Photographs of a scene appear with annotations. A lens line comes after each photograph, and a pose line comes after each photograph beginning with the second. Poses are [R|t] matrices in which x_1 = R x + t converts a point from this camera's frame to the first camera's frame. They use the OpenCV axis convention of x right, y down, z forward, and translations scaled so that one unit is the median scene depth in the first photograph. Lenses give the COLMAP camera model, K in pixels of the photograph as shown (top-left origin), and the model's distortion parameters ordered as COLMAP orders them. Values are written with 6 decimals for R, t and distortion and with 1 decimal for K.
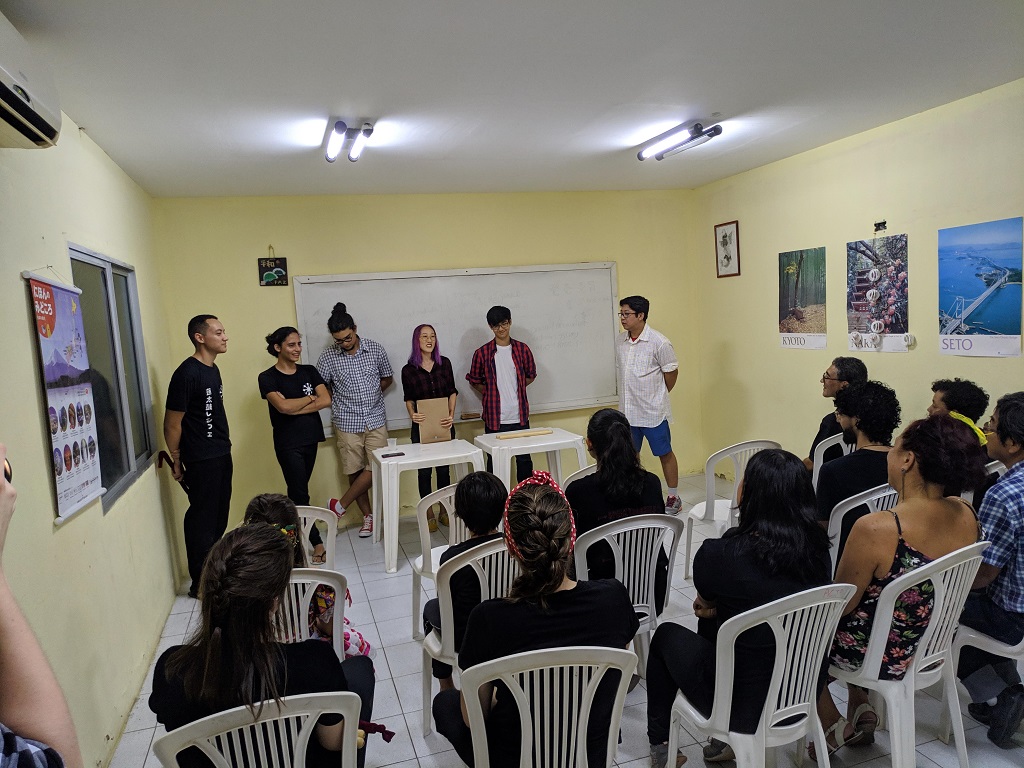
lens RADIAL K [[714.4, 0, 521.4], [0, 714.4, 399.3], [0, 0, 1]] dist [-0.010967, 0.000479]
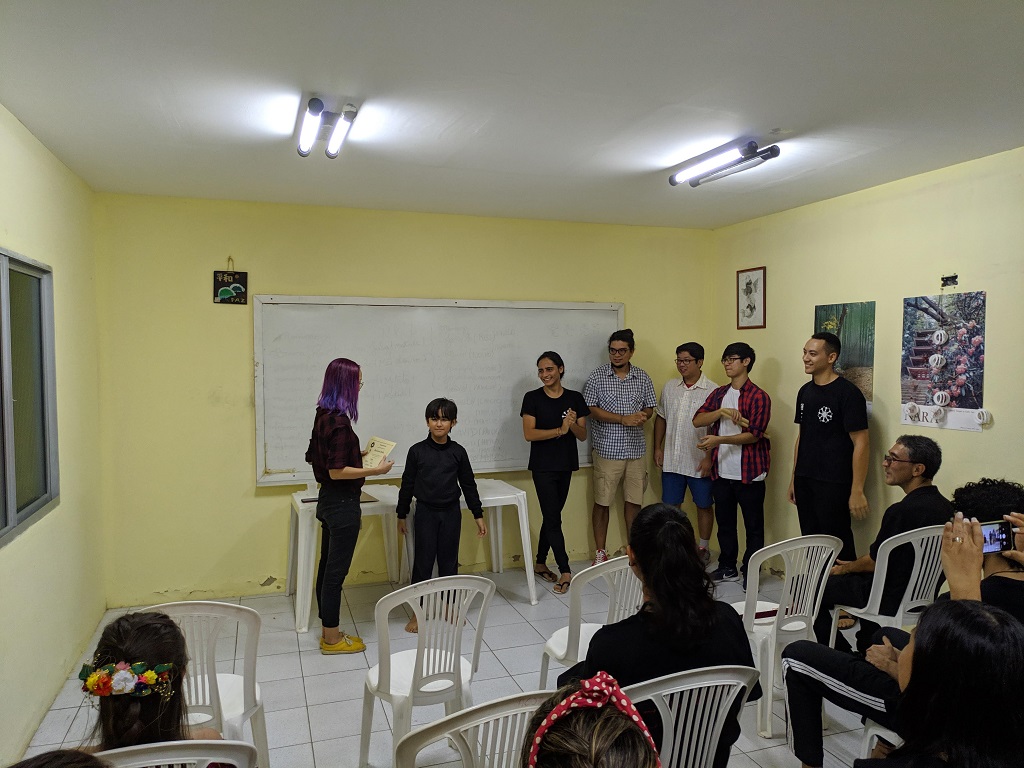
lens RADIAL K [[727.7, 0, 507.4], [0, 727.7, 388.2], [0, 0, 1]] dist [-0.027182, -0.000402]
pose [[0.997817, 0.064920, 0.012111, -0.023140], [-0.063869, 0.995281, -0.073049, -0.019281], [-0.016797, 0.072116, 0.997255, 0.159624]]
